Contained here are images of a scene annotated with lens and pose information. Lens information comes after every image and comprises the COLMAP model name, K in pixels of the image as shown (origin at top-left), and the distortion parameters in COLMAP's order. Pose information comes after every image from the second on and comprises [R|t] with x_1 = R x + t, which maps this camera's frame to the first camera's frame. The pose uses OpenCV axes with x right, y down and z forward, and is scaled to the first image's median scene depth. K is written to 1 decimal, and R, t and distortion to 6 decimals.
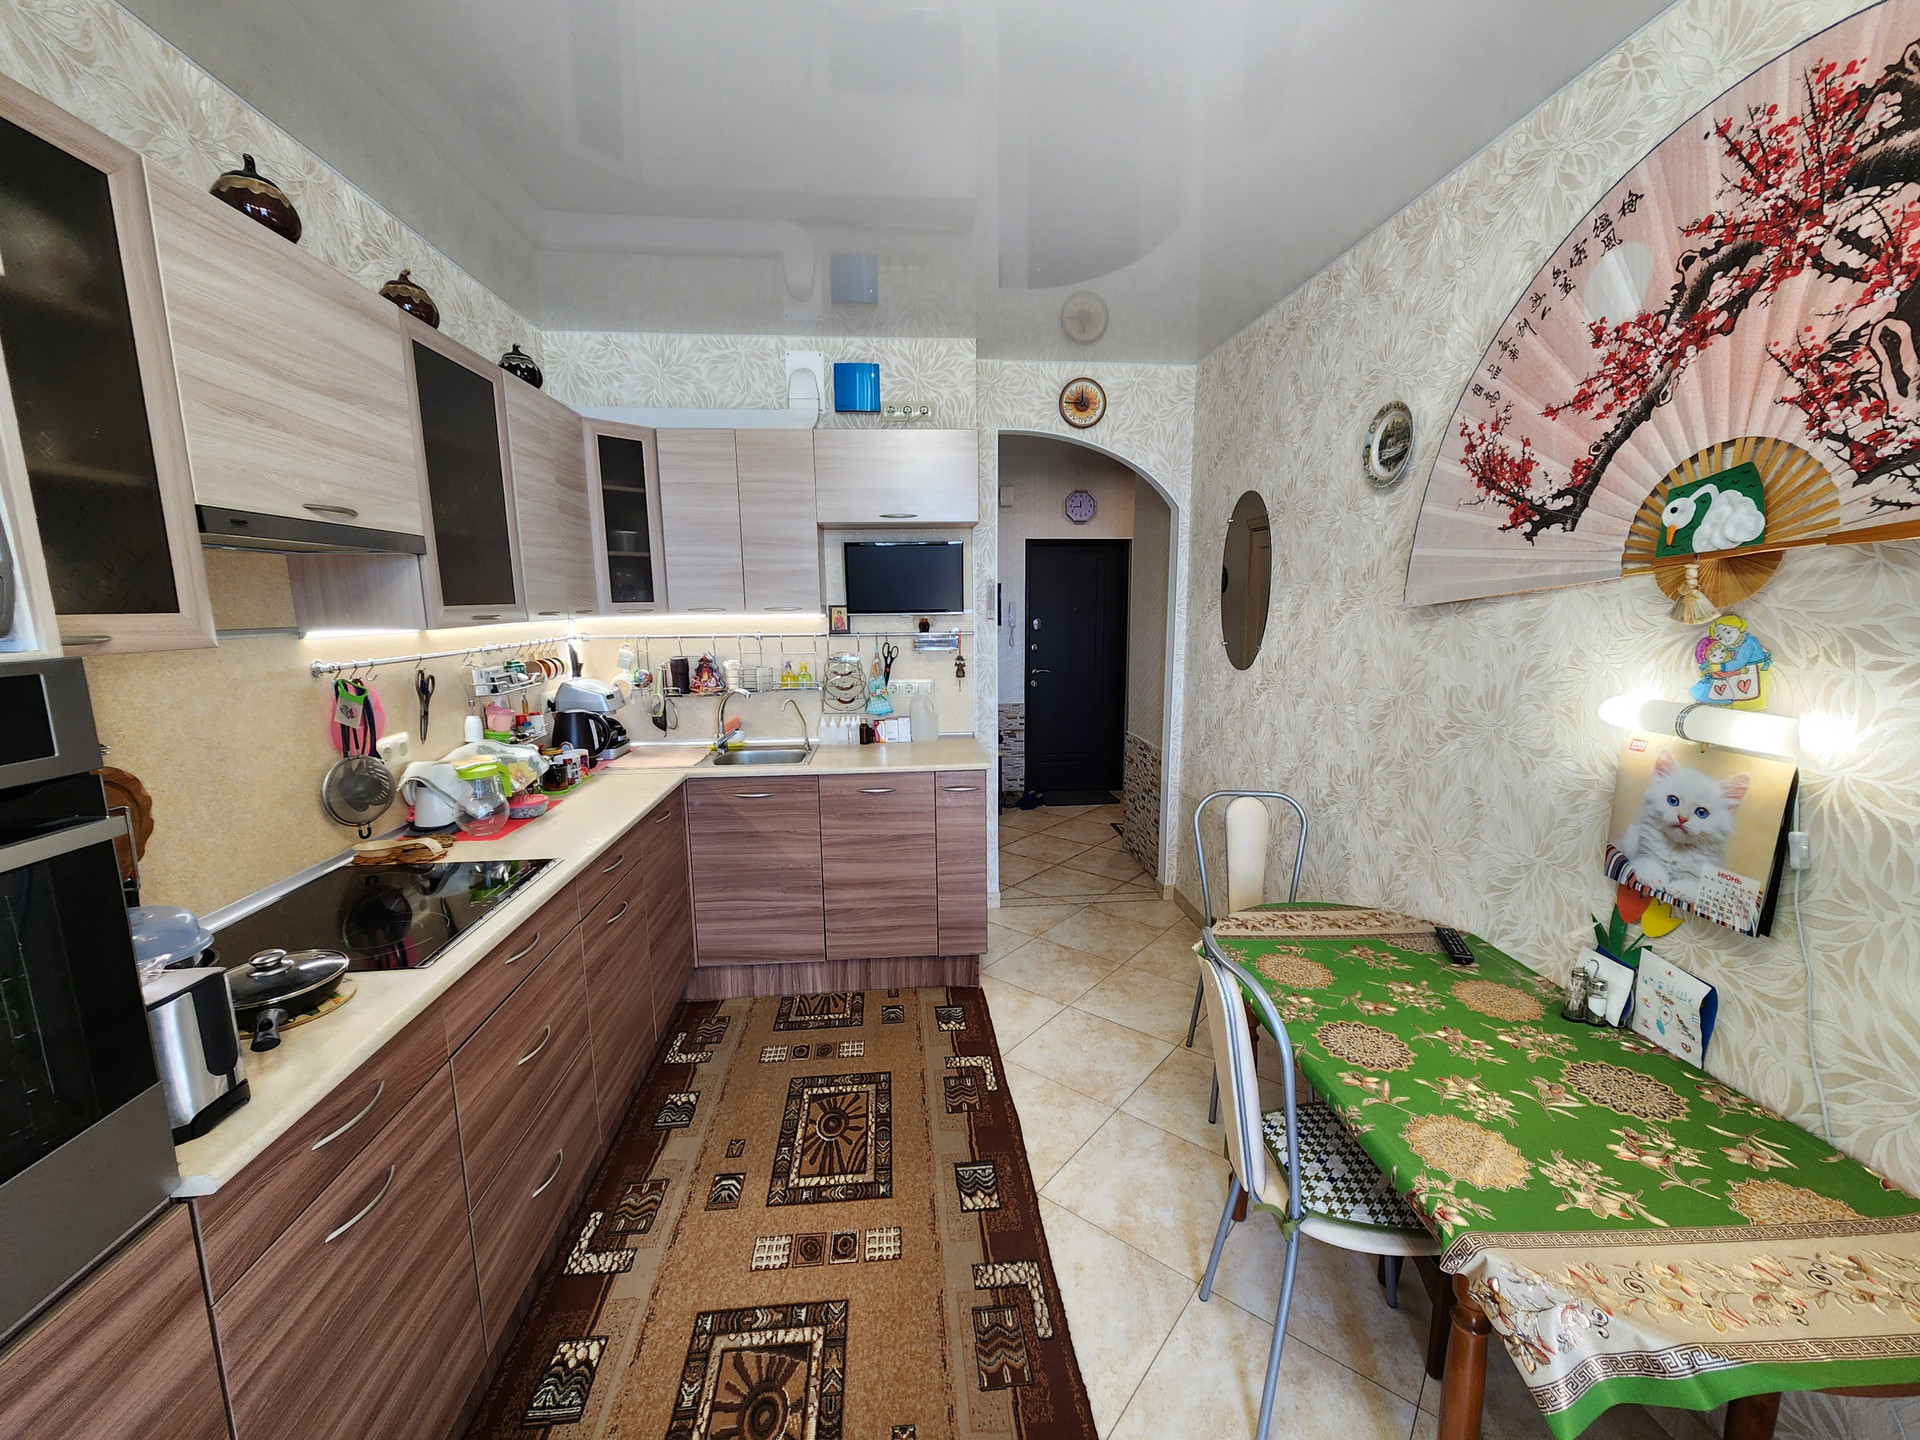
lens RADIAL K [[789.0, 0, 970.9], [0, 789.0, 726.9], [0, 0, 1]] dist [0.004262, -0.001305]
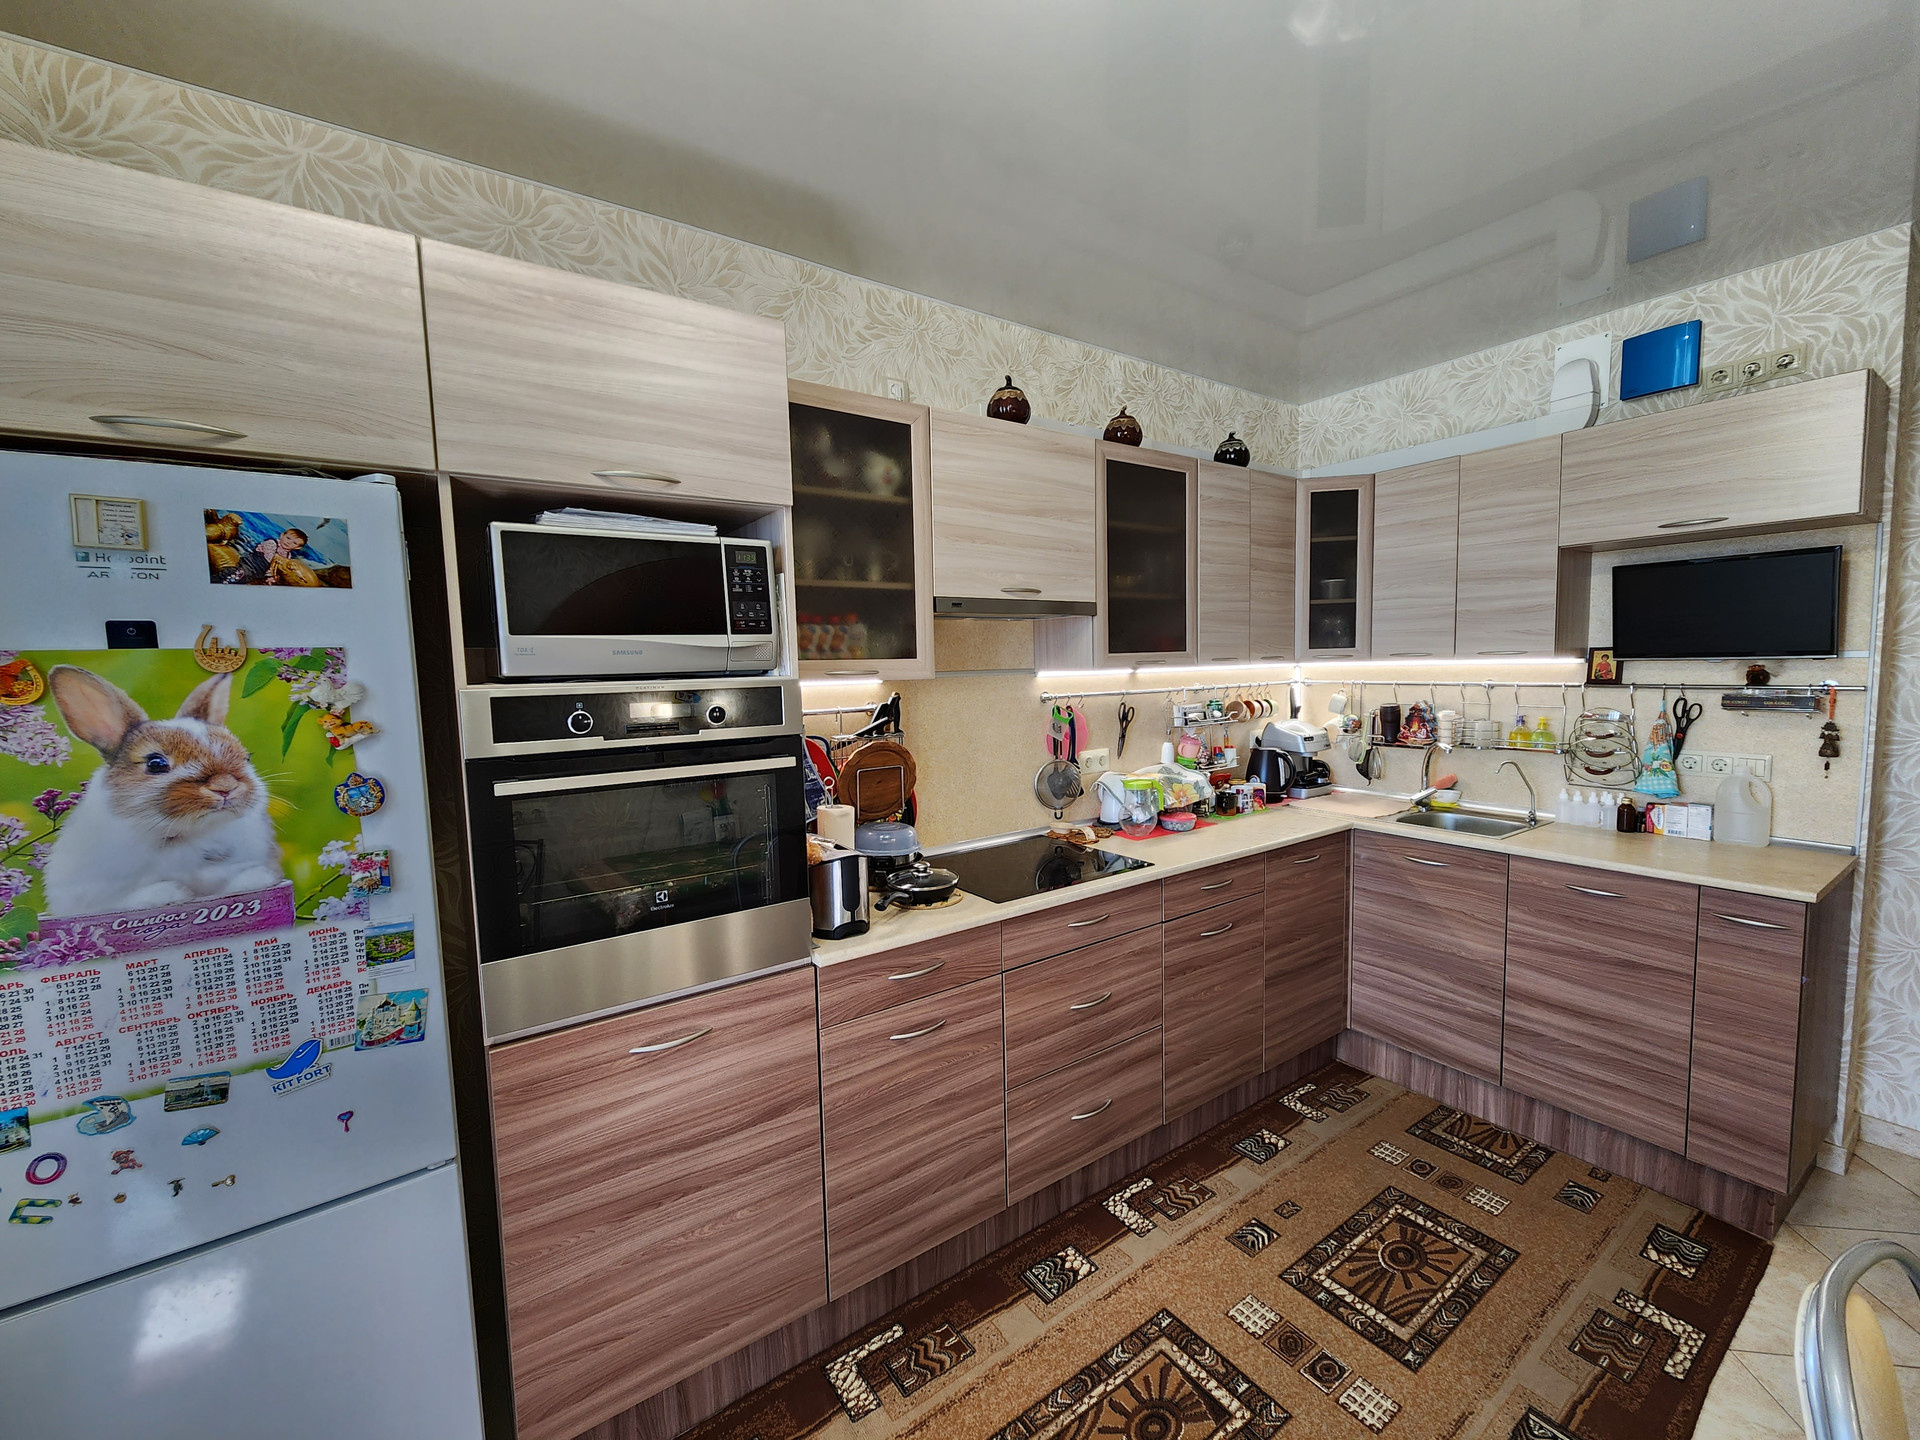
lens RADIAL K [[789.0, 0, 959.1], [0, 789.0, 728.1], [0, 0, 1]] dist [0.004262, -0.001305]
pose [[0.491765, 0.072000, -0.867746, 0.302960], [-0.122247, 0.992414, 0.013065, -0.013082], [0.862104, 0.099654, 0.496836, 0.118037]]
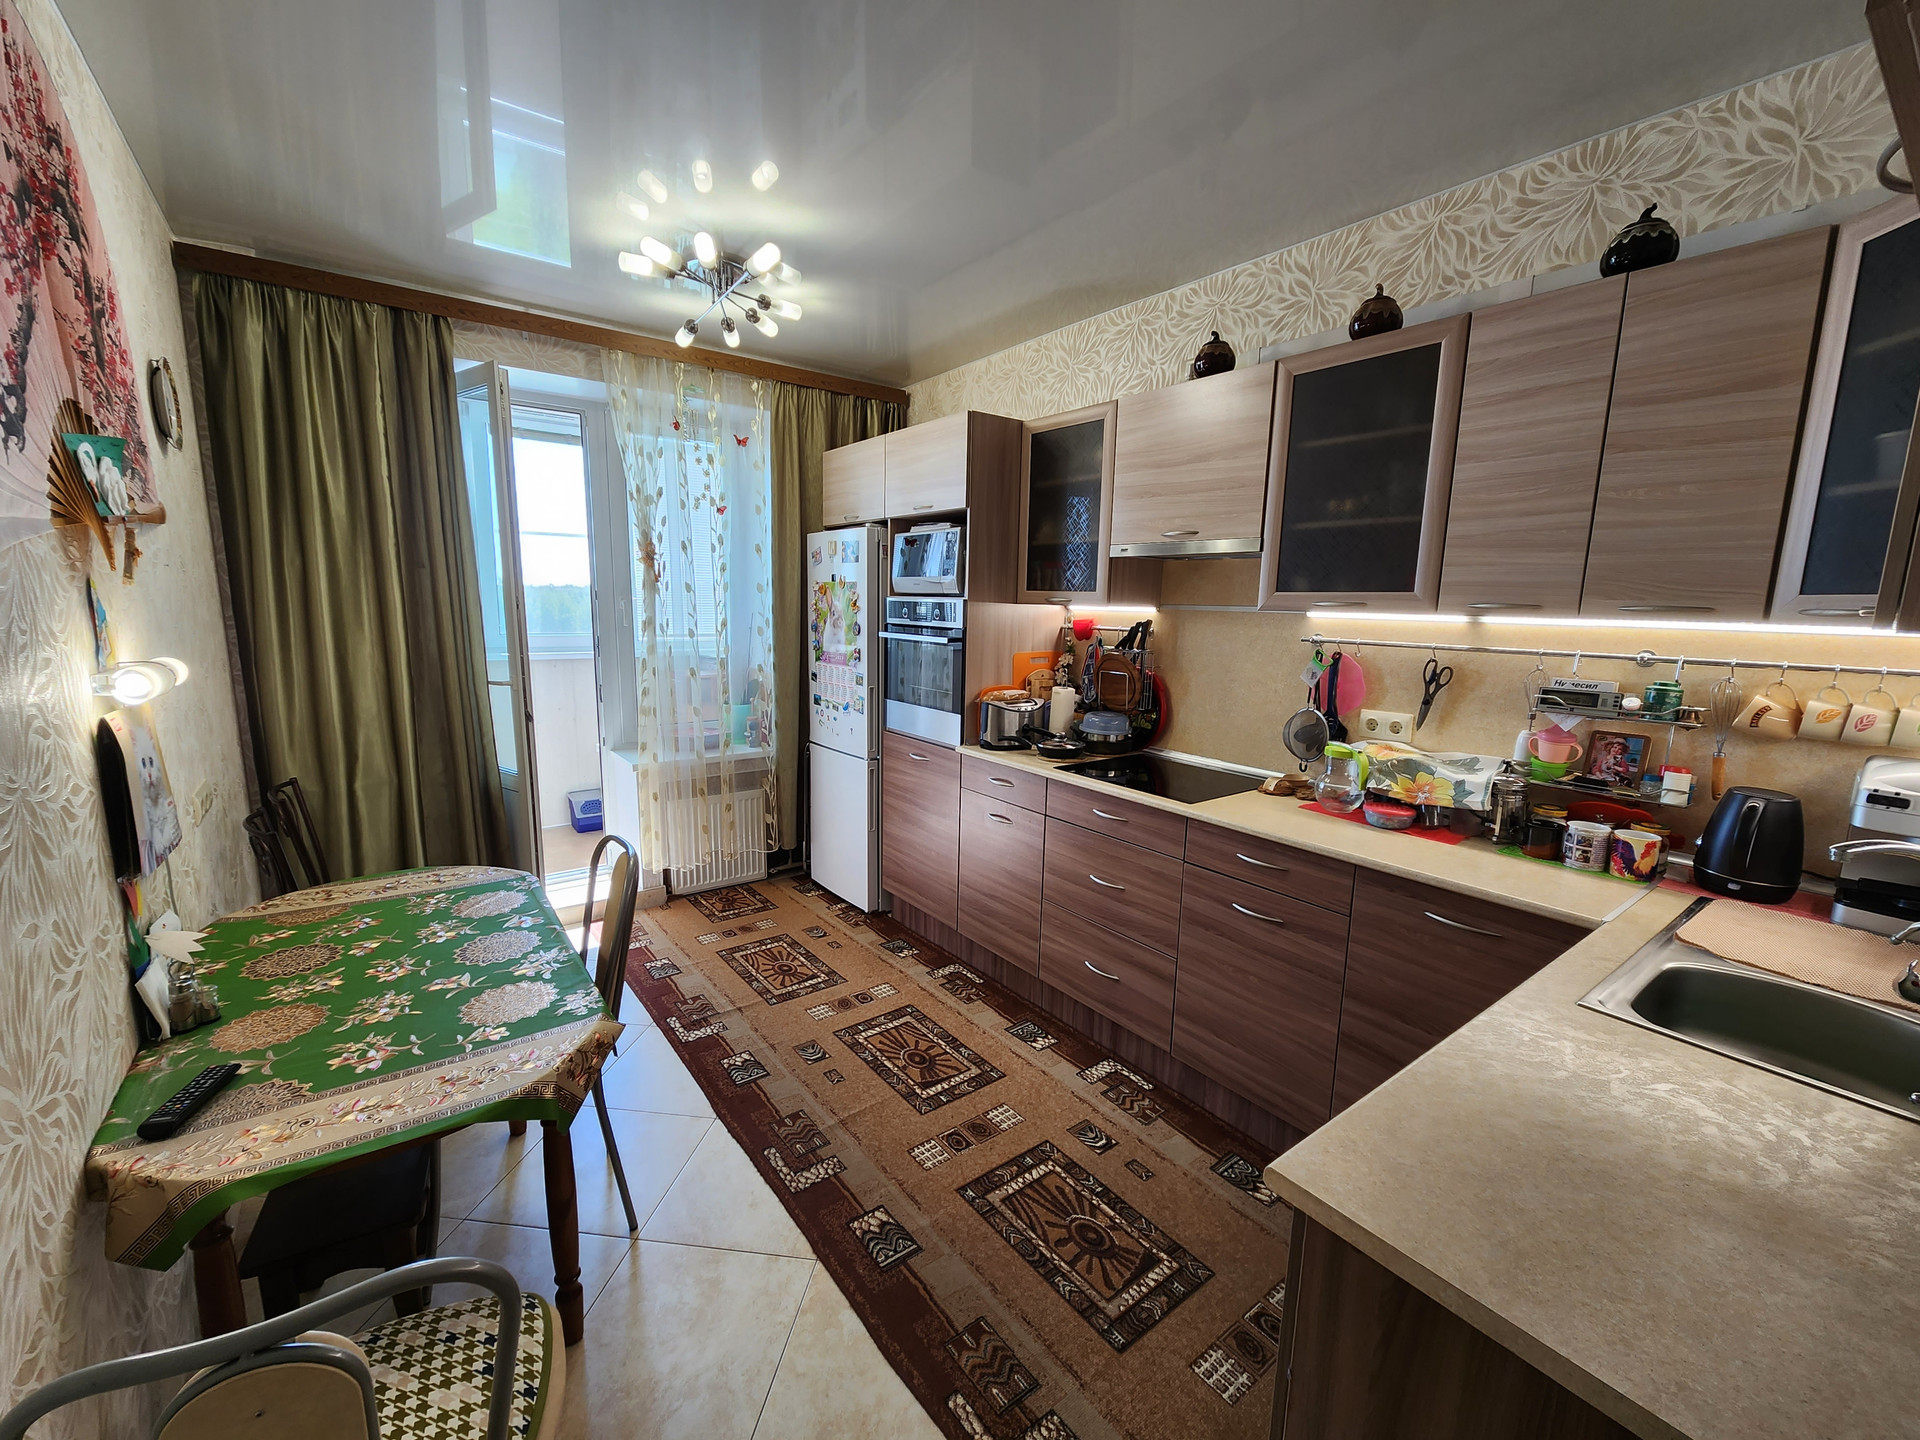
lens RADIAL K [[789.0, 0, 961.4], [0, 789.0, 728.9], [0, 0, 1]] dist [0.004262, -0.001305]
pose [[-0.854088, 0.079396, -0.514032, 0.328131], [-0.094864, 0.947925, 0.304036, -0.231427], [0.511404, 0.308437, -0.802080, 1.498879]]
